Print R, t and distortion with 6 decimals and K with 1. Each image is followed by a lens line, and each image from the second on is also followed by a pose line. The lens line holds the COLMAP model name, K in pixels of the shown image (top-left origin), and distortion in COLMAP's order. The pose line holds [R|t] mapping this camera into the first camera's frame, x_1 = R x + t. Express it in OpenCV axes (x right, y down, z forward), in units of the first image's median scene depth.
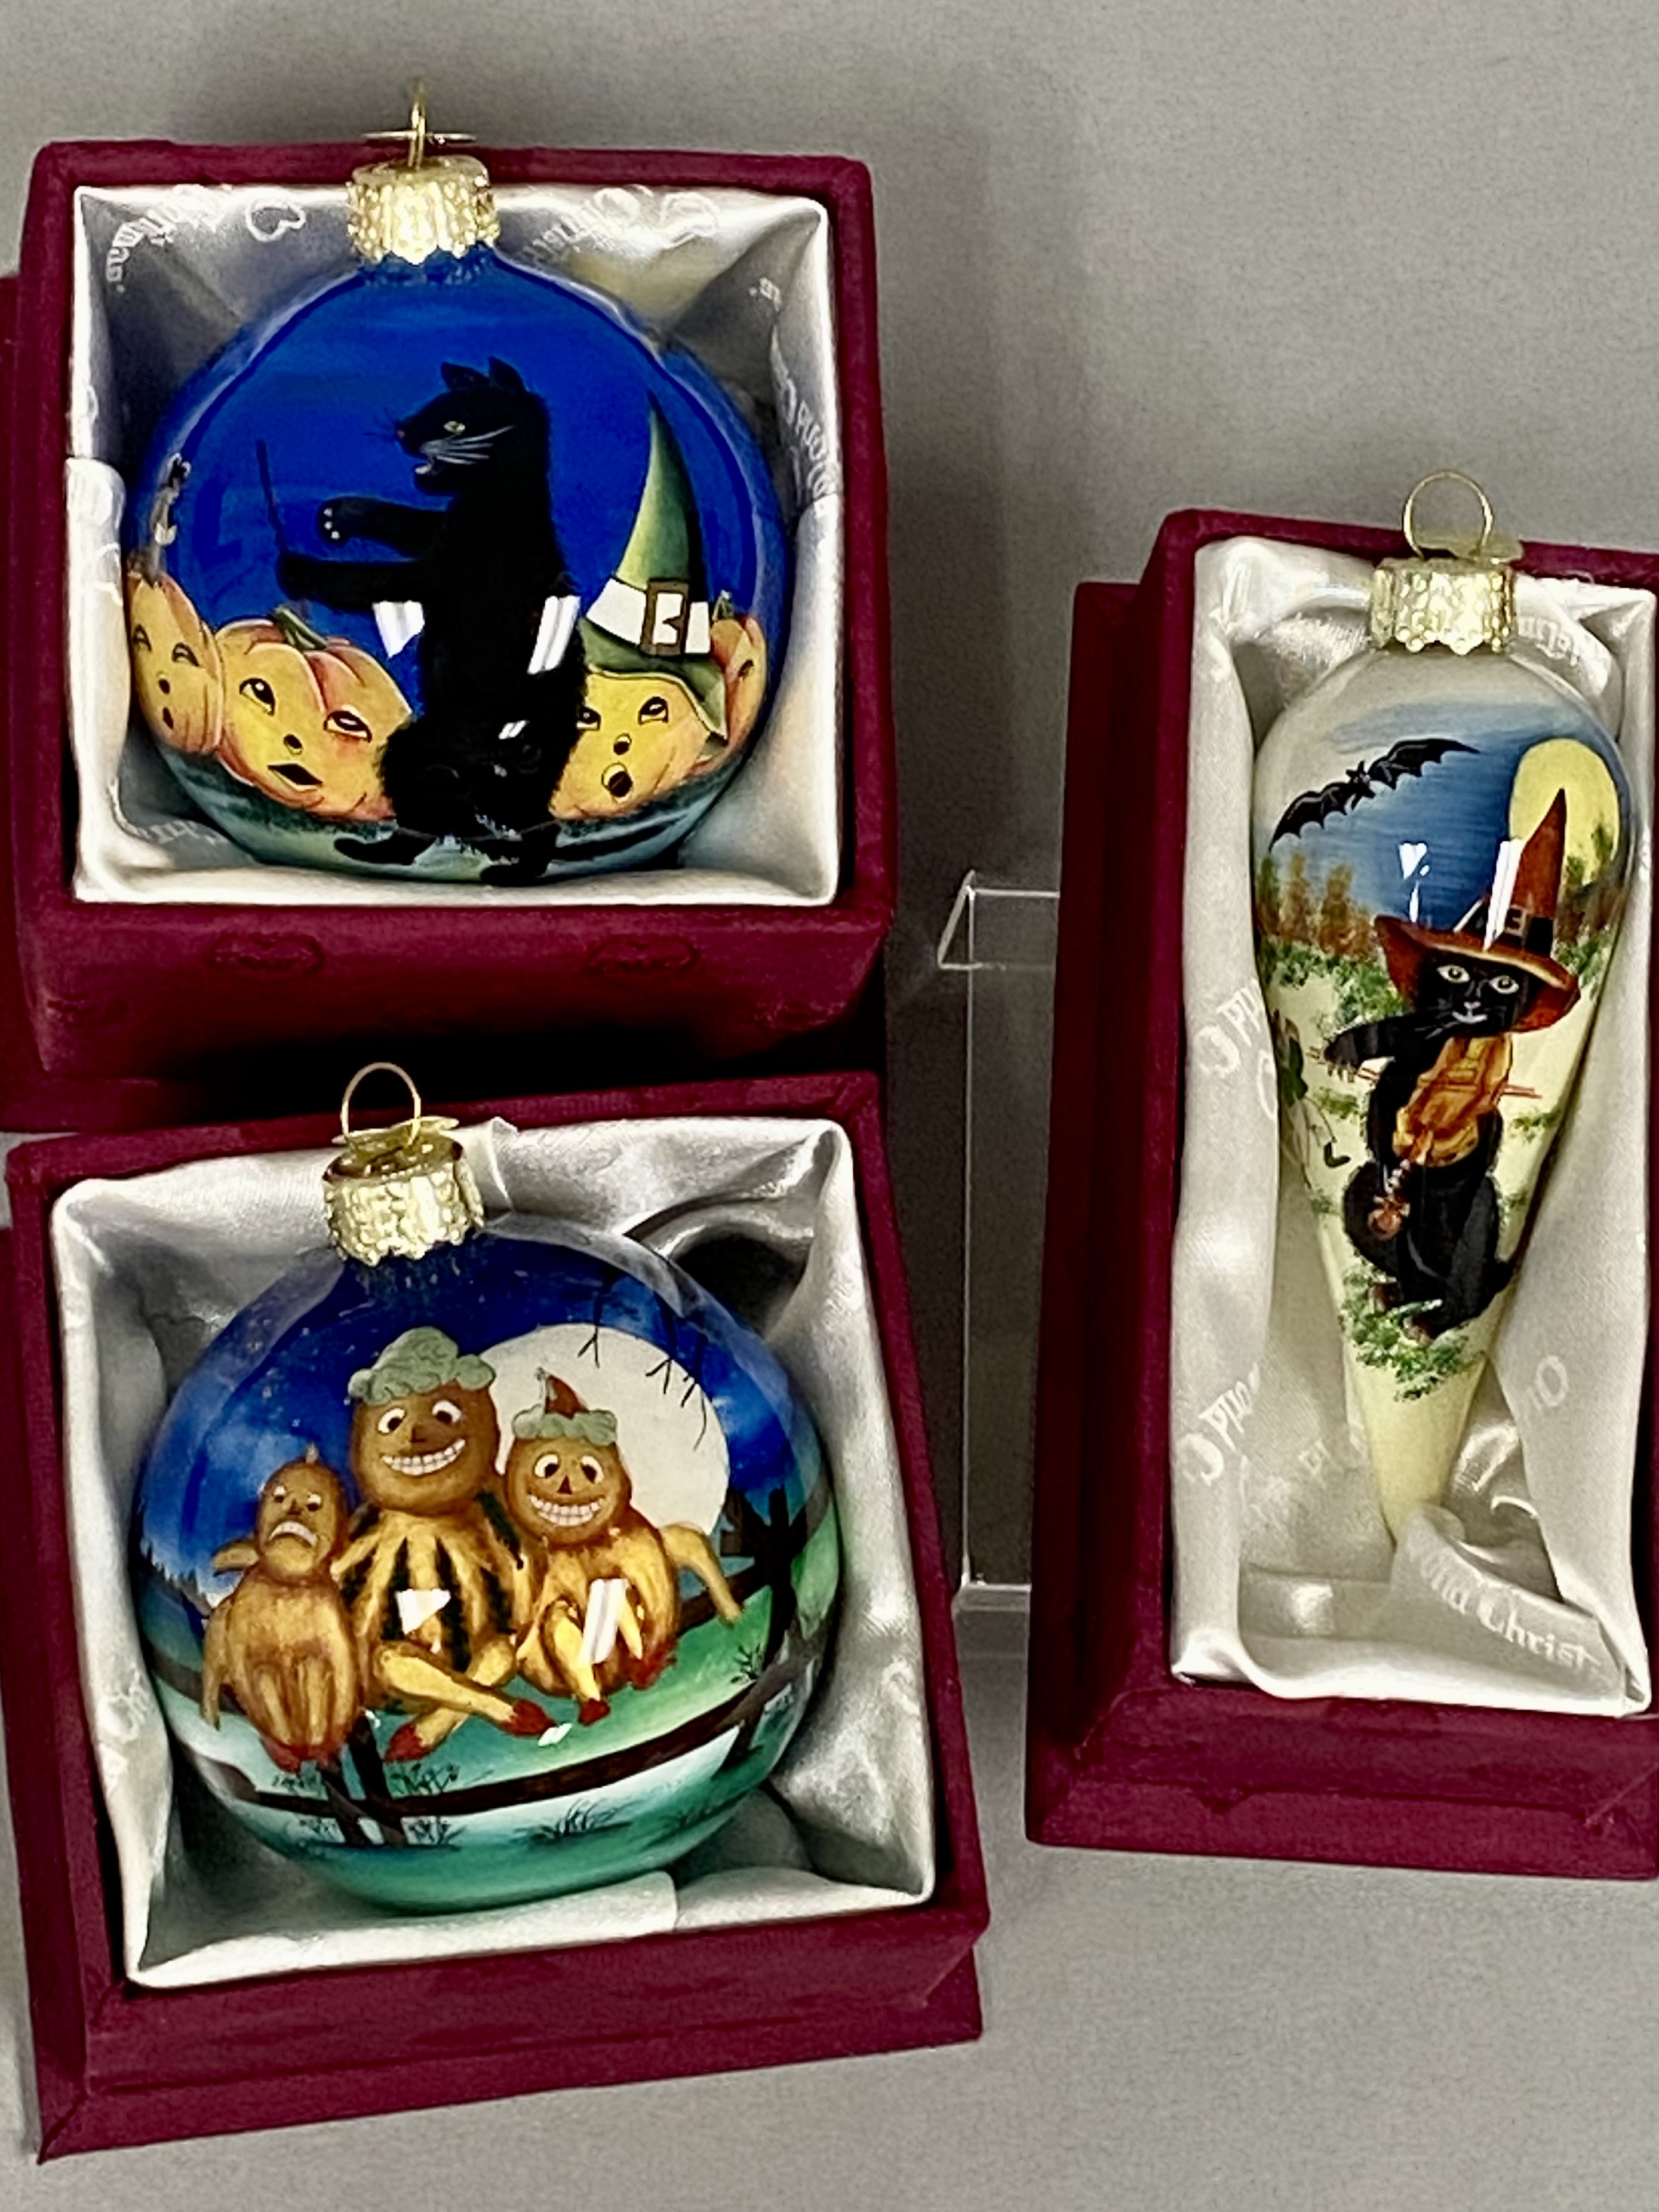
lens RADIAL K [[5666.5, 0, 829.5], [0, 5666.5, 1106.0], [0, 0, 1]] dist [0.285084, 0.002016]
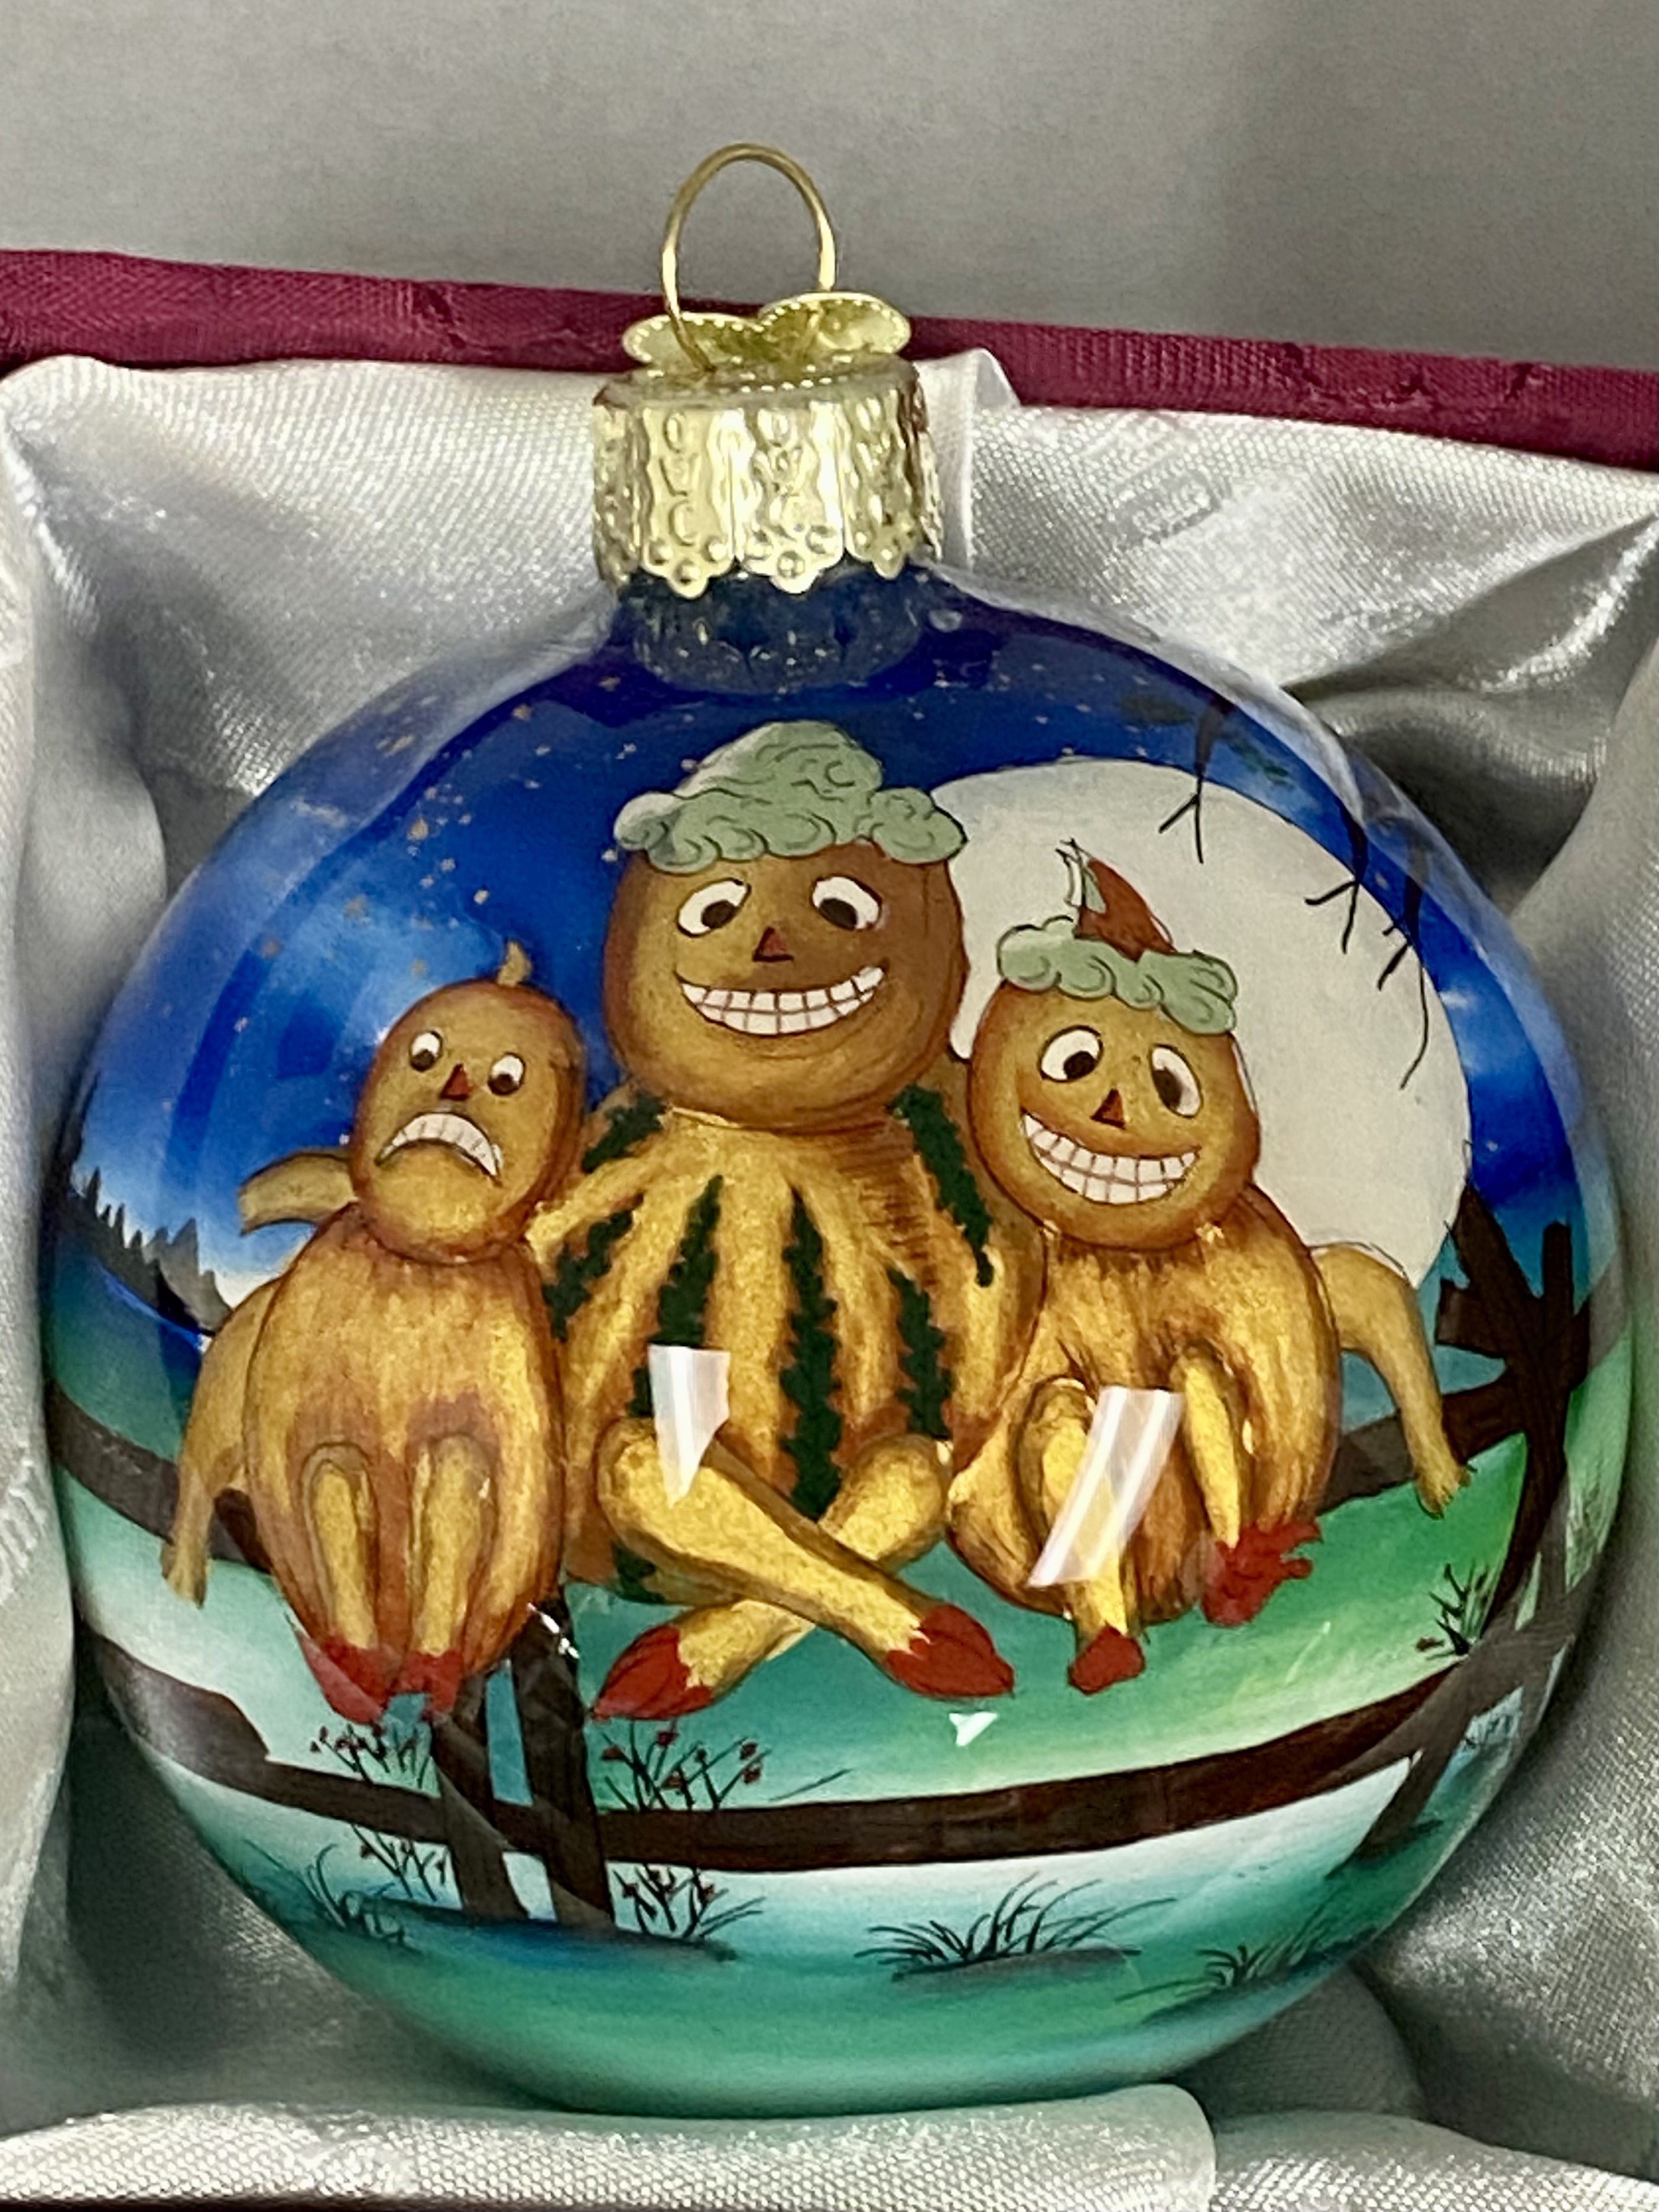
lens RADIAL K [[5570.1, 0, 829.5], [0, 5570.1, 1106.0], [0, 0, 1]] dist [0.266225, -0.428248]
pose [[0.991766, 0.127767, 0.008760, -0.070126], [-0.126752, 0.989060, -0.075455, 0.099629], [-0.018305, 0.073723, 0.997111, 0.589861]]
